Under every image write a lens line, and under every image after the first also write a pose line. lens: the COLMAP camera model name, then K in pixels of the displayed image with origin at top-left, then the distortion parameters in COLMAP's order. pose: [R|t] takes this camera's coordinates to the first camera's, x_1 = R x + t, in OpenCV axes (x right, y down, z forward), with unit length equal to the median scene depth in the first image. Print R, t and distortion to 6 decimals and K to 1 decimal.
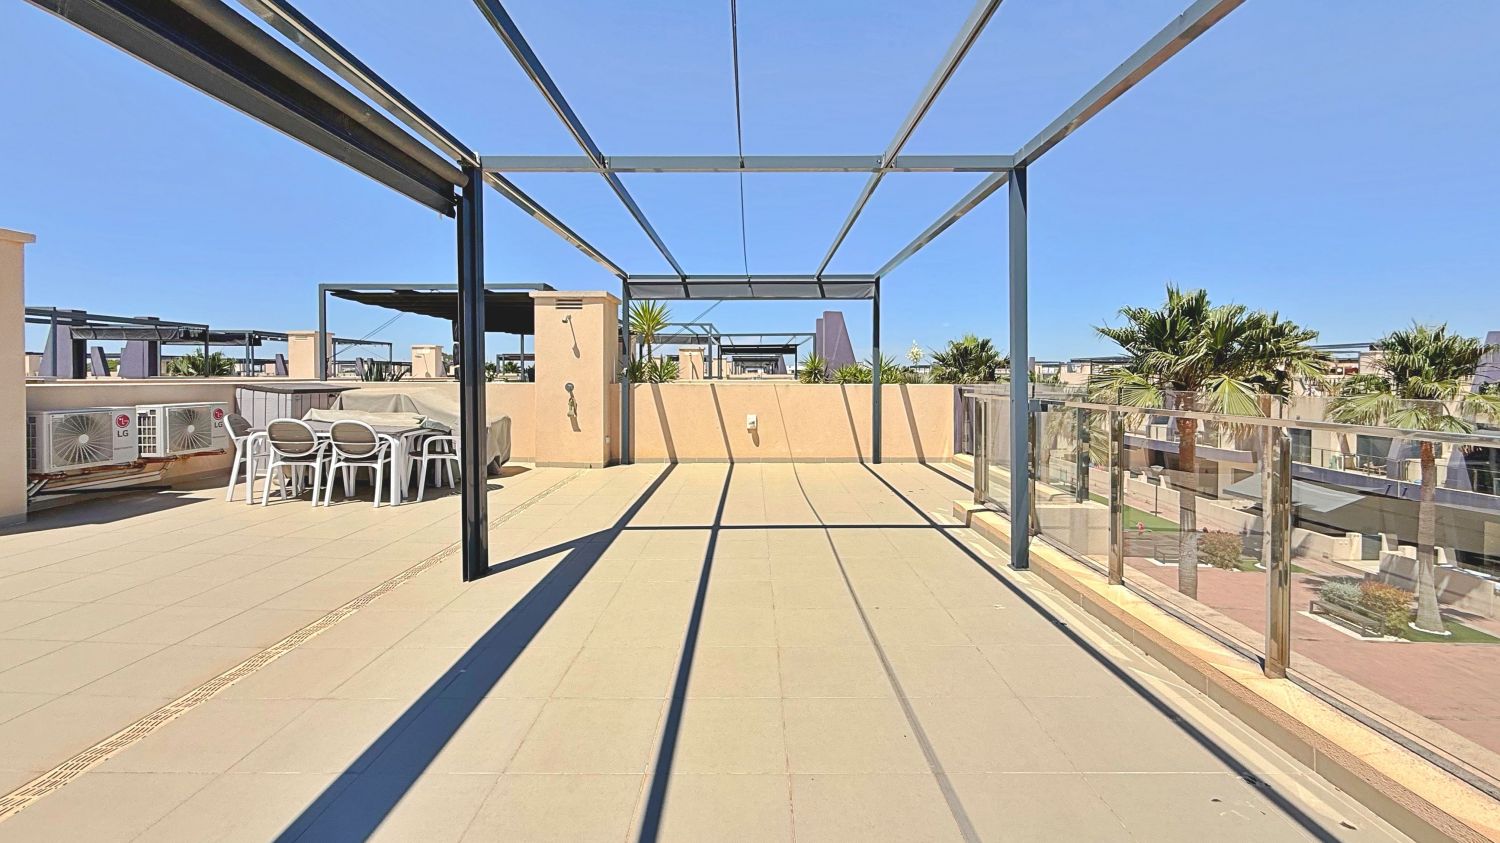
lens RADIAL K [[606.0, 0, 751.4], [0, 606.0, 384.9], [0, 0, 1]] dist [-0.001117, -0.000195]
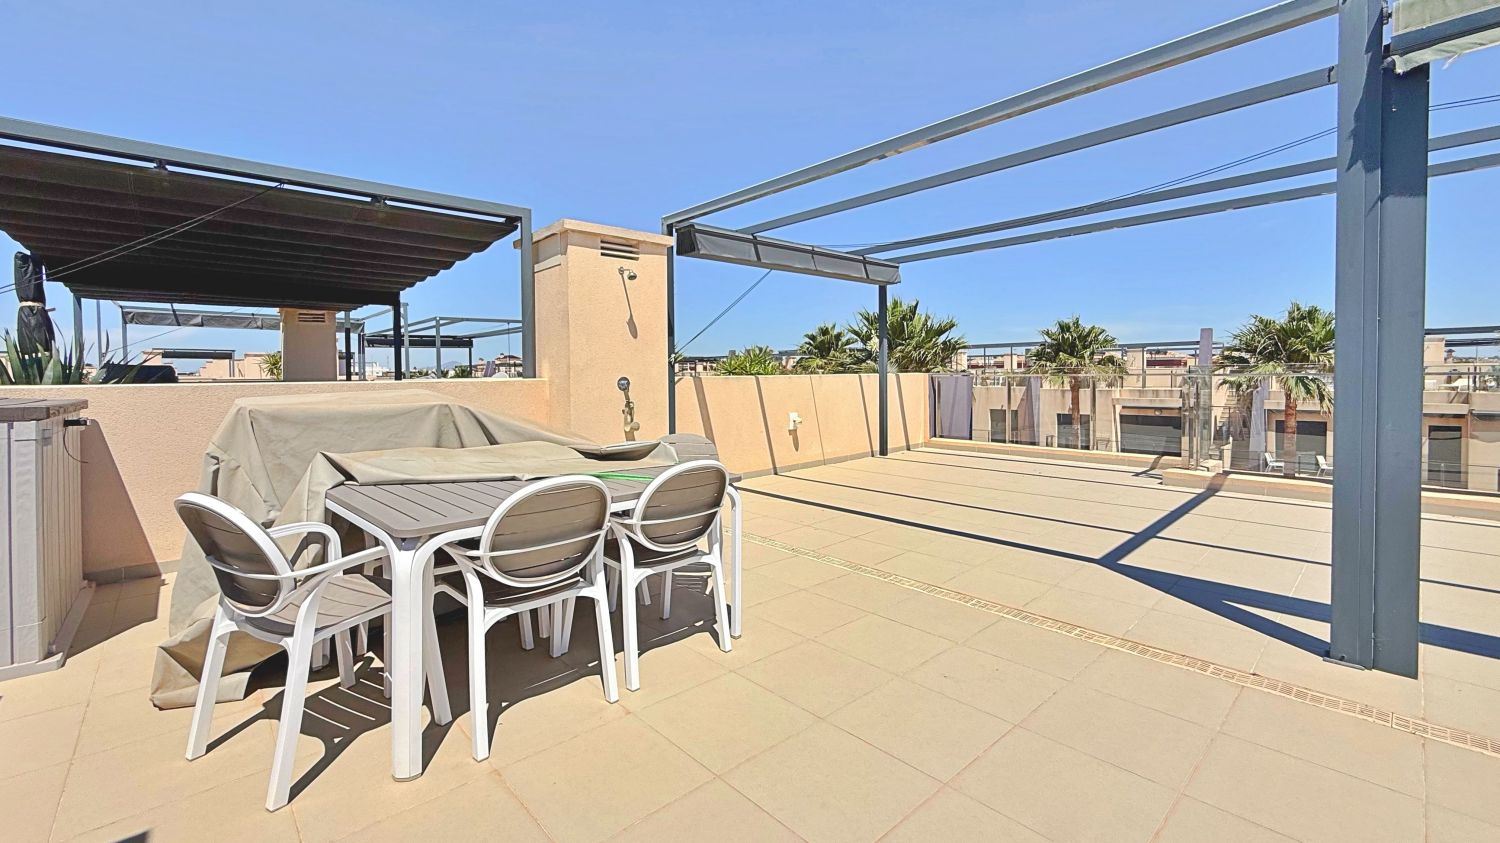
lens RADIAL K [[606.0, 0, 751.4], [0, 606.0, 384.9], [0, 0, 1]] dist [-0.001117, -0.000195]
pose [[0.724281, -0.026538, 0.688994, -0.609302], [0.027196, 0.999581, 0.009913, 0.001541], [-0.688968, 0.011558, 0.724699, 0.441308]]
